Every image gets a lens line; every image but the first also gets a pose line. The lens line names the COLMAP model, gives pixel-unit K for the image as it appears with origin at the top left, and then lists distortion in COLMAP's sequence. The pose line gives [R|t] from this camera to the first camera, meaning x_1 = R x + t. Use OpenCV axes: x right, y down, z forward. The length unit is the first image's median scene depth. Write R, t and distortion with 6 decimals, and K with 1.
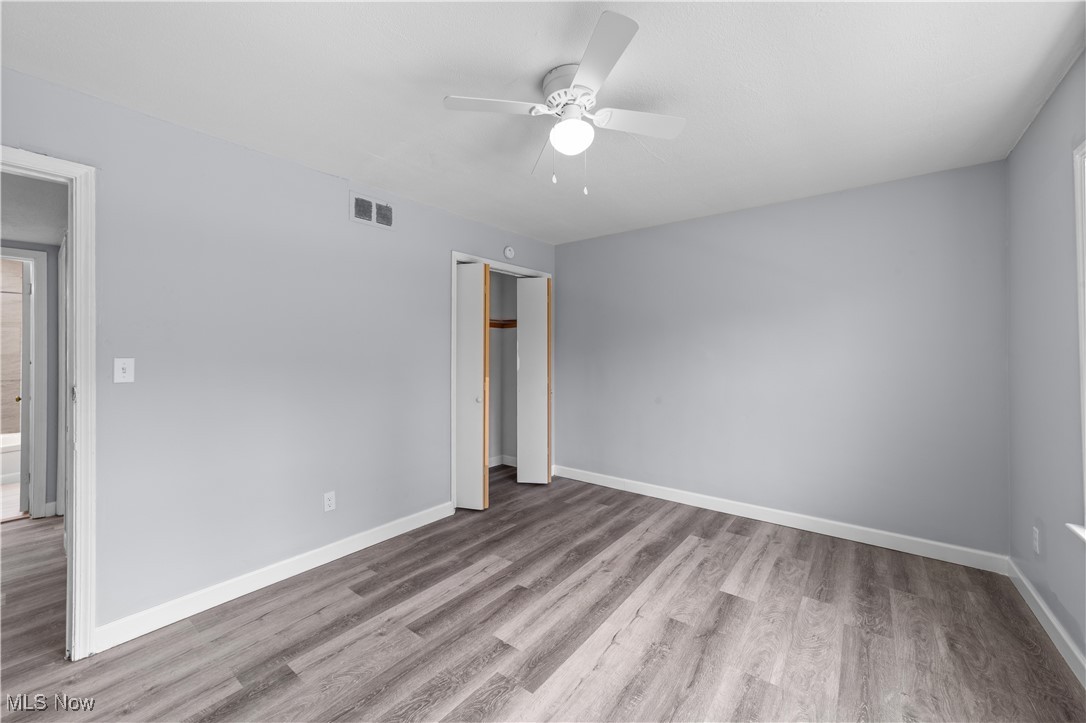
lens RADIAL K [[420.9, 0, 540.7], [0, 420.9, 346.8], [0, 0, 1]] dist [-0.008893, 0.002106]
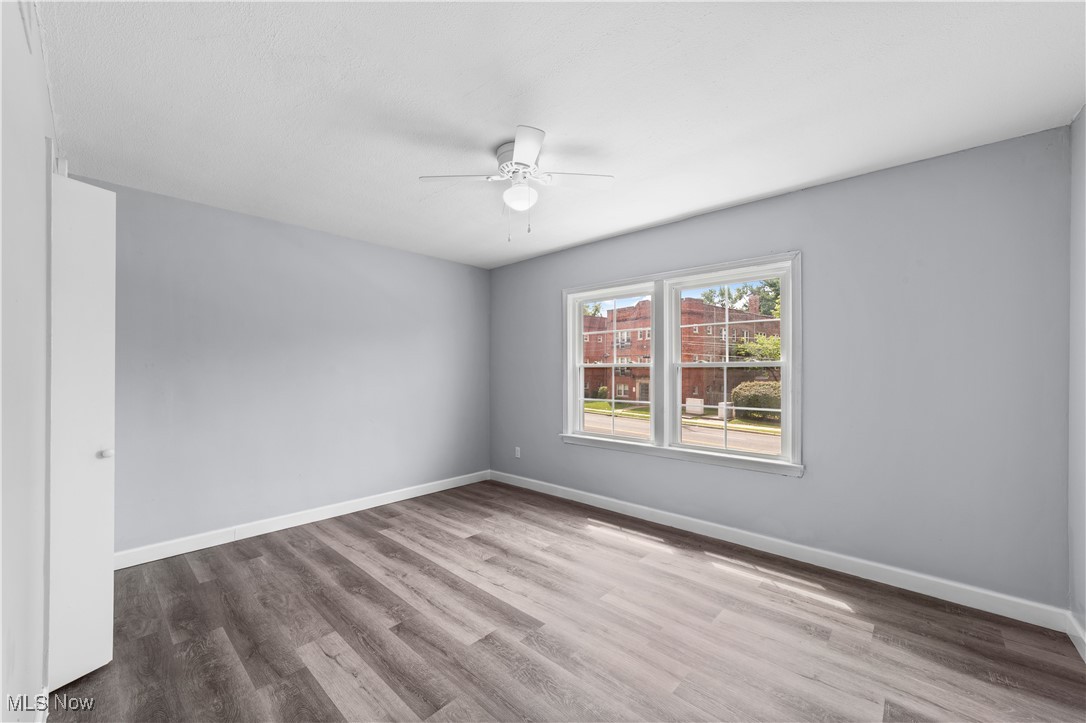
lens RADIAL K [[420.9, 0, 543.8], [0, 420.9, 359.2], [0, 0, 1]] dist [-0.008893, 0.002106]
pose [[0.079106, 0.025721, 0.996534, -0.821892], [-0.015082, 0.999584, -0.024602, 0.019530], [-0.996752, -0.013084, 0.079461, 0.554565]]
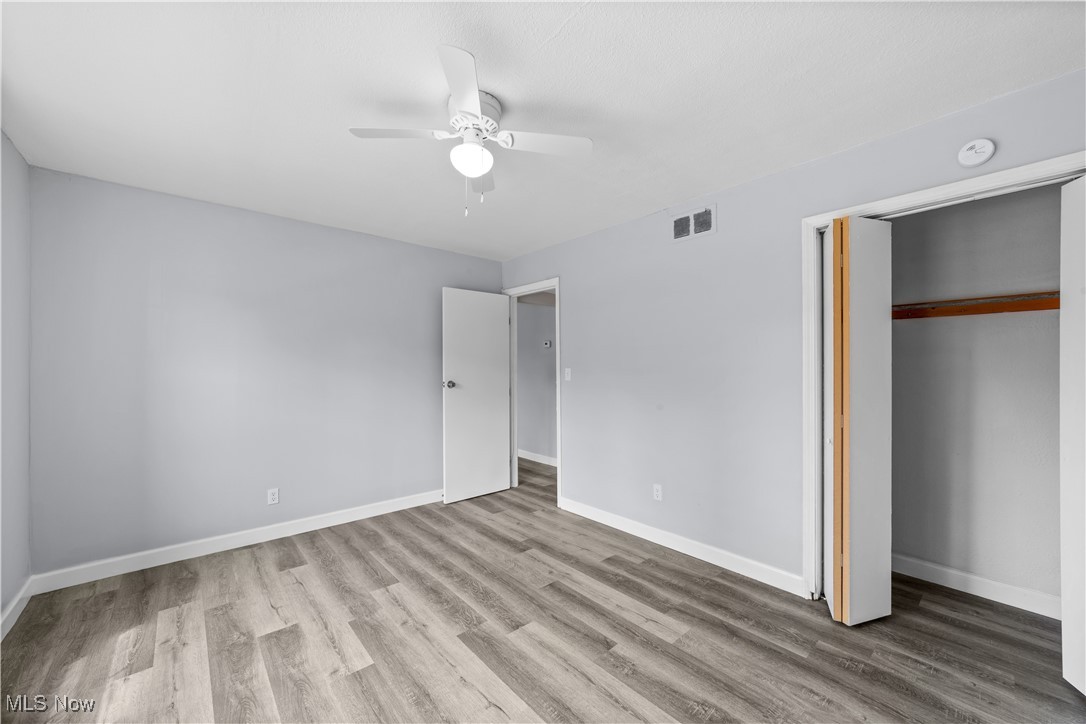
lens RADIAL K [[420.9, 0, 541.3], [0, 420.9, 364.1], [0, 0, 1]] dist [-0.008893, 0.002106]
pose [[-0.192540, -0.000892, -0.981289, 0.716386], [0.017074, 0.999845, -0.004259, 0.009561], [0.981141, -0.017574, -0.192495, 0.919117]]
